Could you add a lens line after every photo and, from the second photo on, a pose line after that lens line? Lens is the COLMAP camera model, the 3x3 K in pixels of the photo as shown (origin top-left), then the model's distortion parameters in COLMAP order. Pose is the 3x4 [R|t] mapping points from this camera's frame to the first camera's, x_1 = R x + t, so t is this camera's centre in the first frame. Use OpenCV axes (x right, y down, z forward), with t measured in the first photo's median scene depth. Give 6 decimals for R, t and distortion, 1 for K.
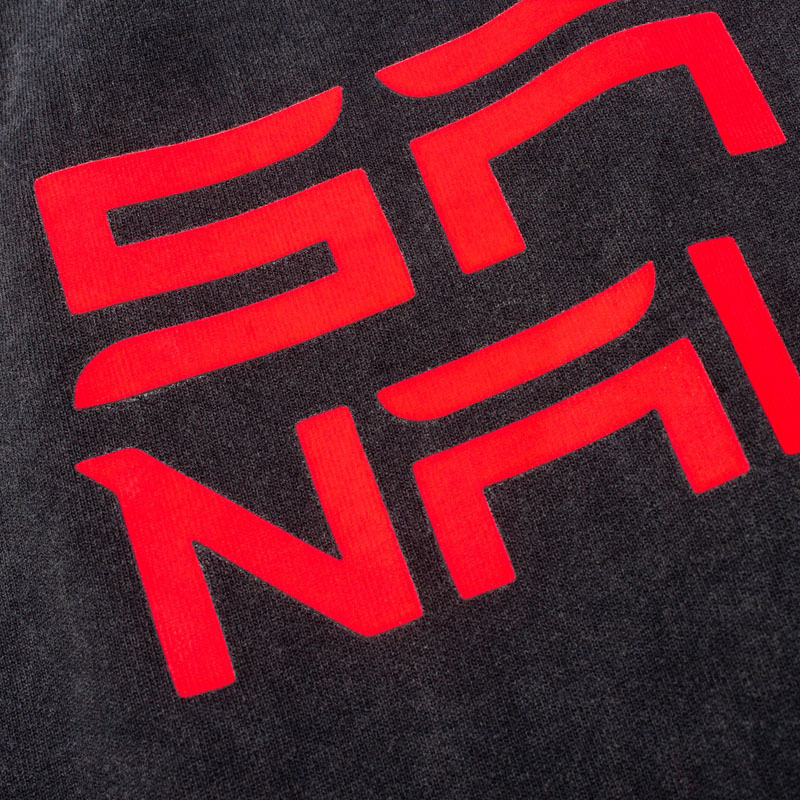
lens RADIAL K [[1150.5, 0, 400.0], [0, 1150.5, 400.0], [0, 0, 1]] dist [-0.048448, 0.026396]
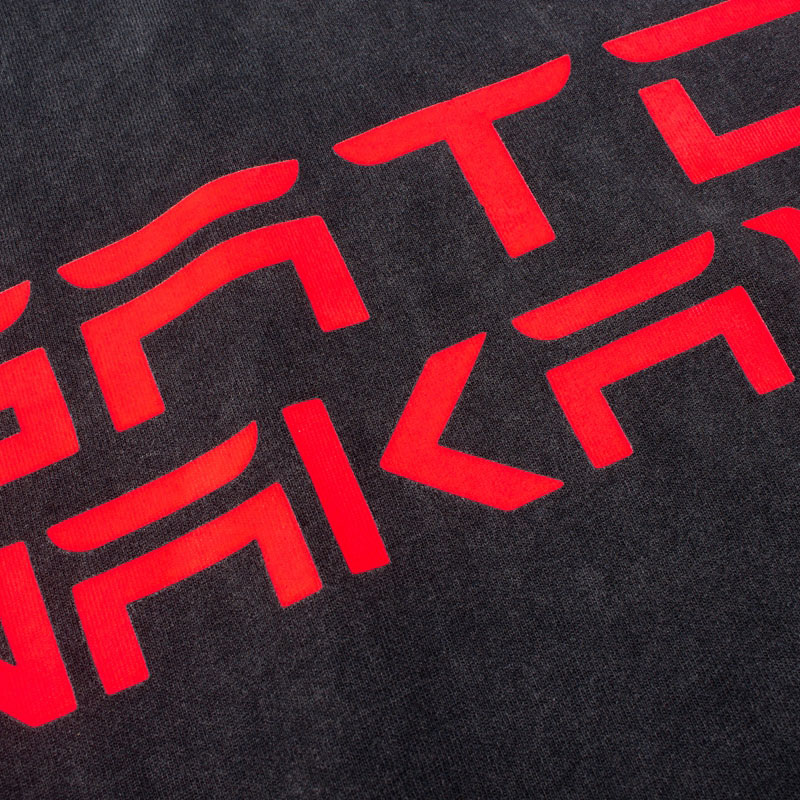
lens RADIAL K [[914.6, 0, 400.0], [0, 914.6, 400.0], [0, 0, 1]] dist [-0.071148, 0.037930]
pose [[0.997162, -0.033356, 0.067492, 0.310080], [0.034451, 0.999292, -0.015134, -0.122426], [-0.066939, 0.017416, 0.997605, -0.023809]]
